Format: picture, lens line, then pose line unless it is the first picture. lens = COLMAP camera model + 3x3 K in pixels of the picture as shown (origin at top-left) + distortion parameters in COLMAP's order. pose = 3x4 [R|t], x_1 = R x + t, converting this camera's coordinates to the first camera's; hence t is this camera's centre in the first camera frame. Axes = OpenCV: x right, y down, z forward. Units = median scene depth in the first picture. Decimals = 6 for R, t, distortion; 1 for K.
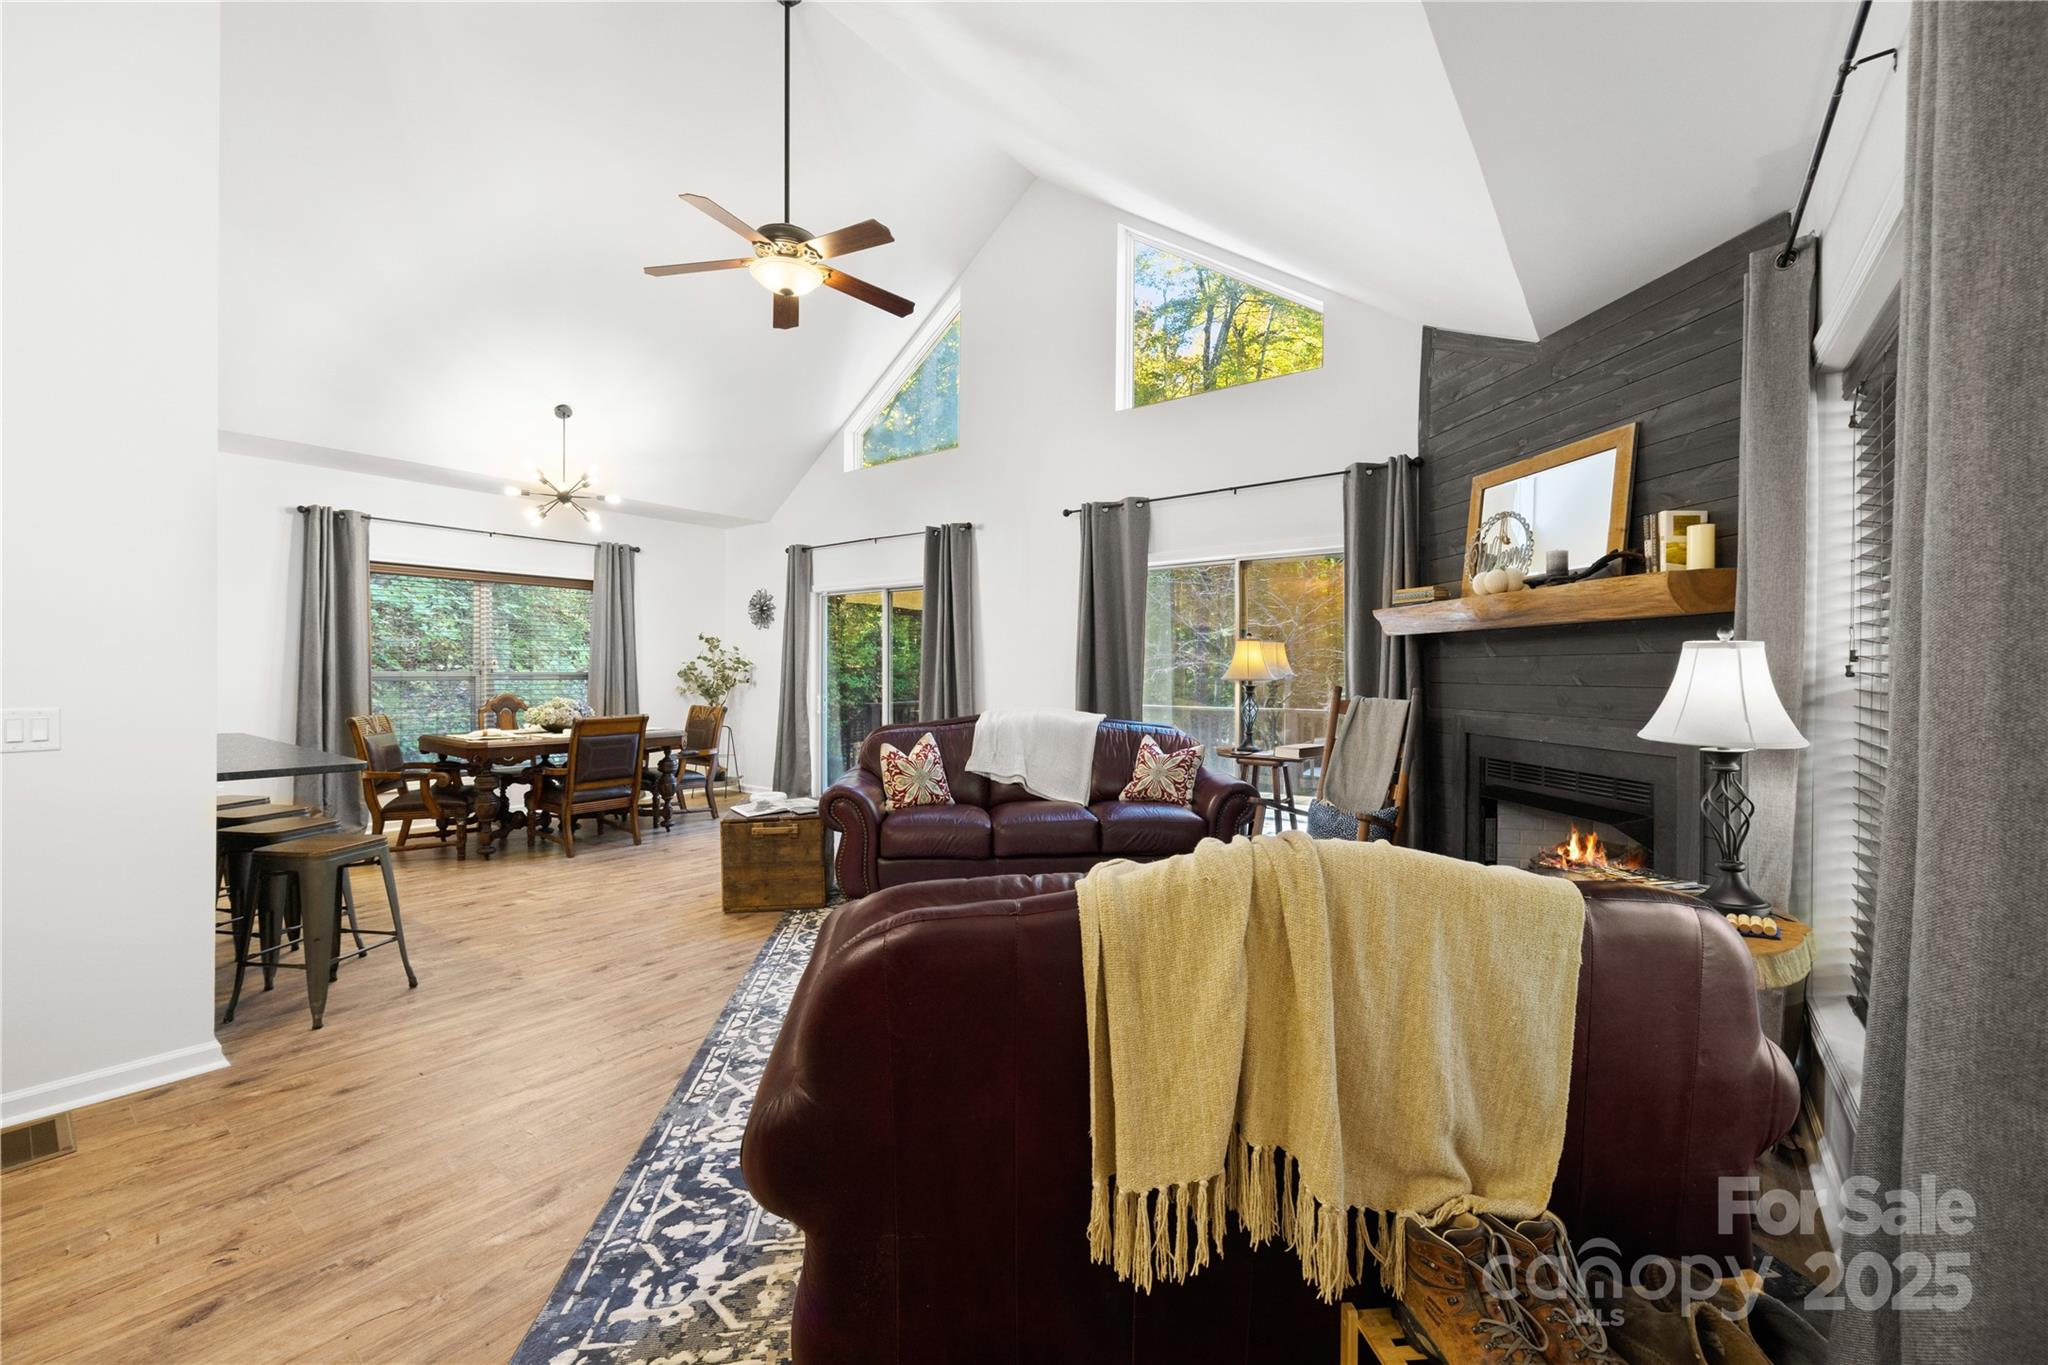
lens RADIAL K [[793.0, 0, 1021.0], [0, 793.0, 675.1], [0, 0, 1]] dist [0.000530, 0.000042]
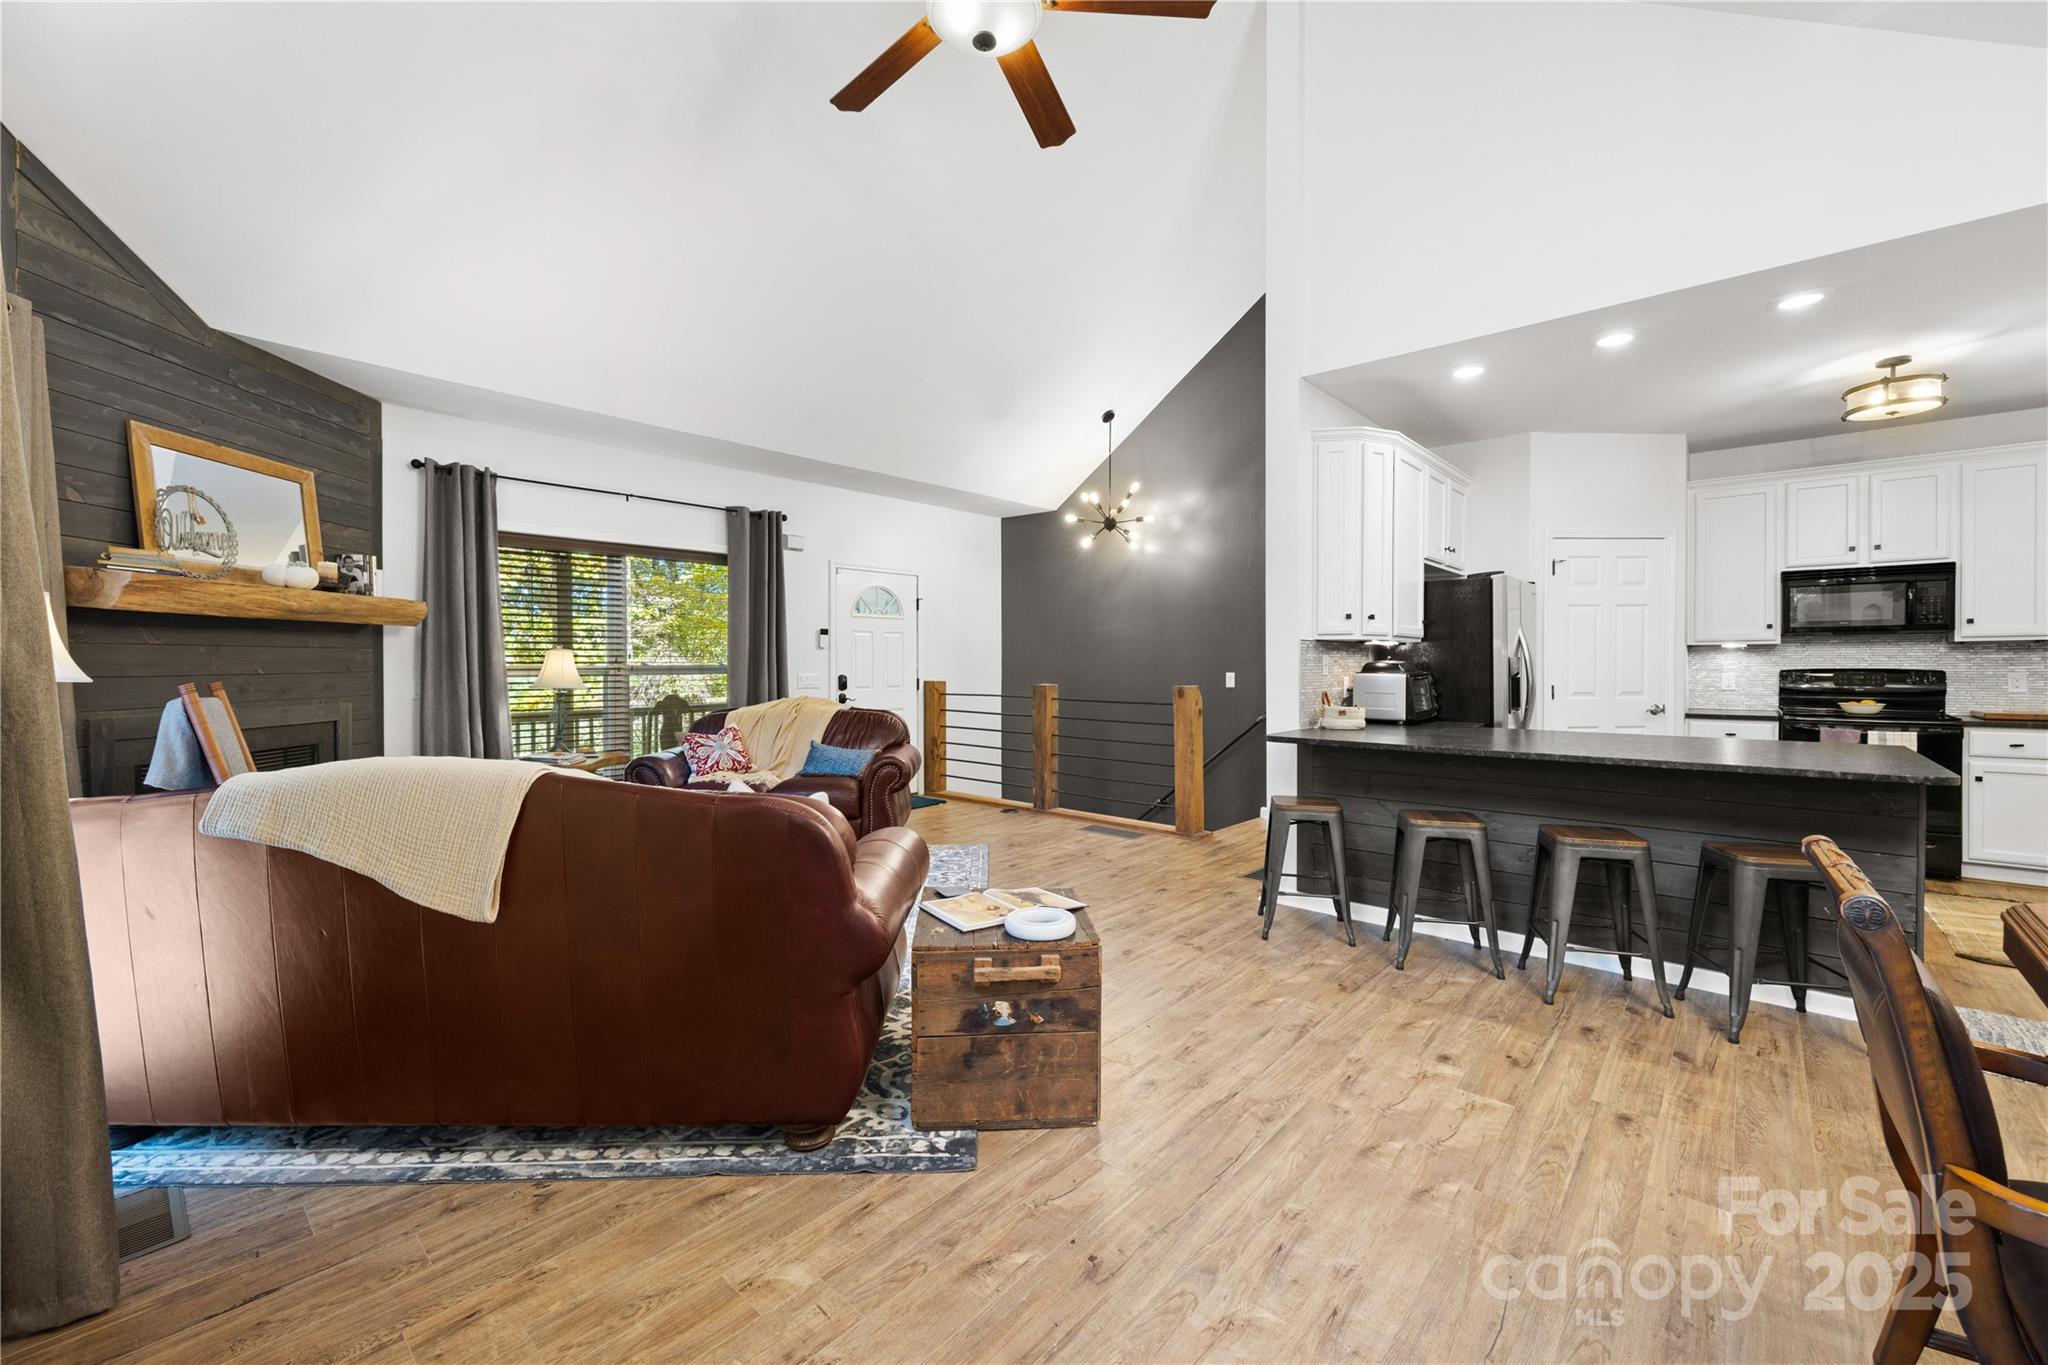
lens RADIAL K [[793.0, 0, 1026.3], [0, 793.0, 678.0], [0, 0, 1]] dist [0.000530, 0.000042]
pose [[-0.997167, -0.008609, 0.074731, -0.473445], [-0.007022, 0.999745, 0.021472, -0.012387], [-0.074897, 0.020886, -0.996973, 2.058612]]
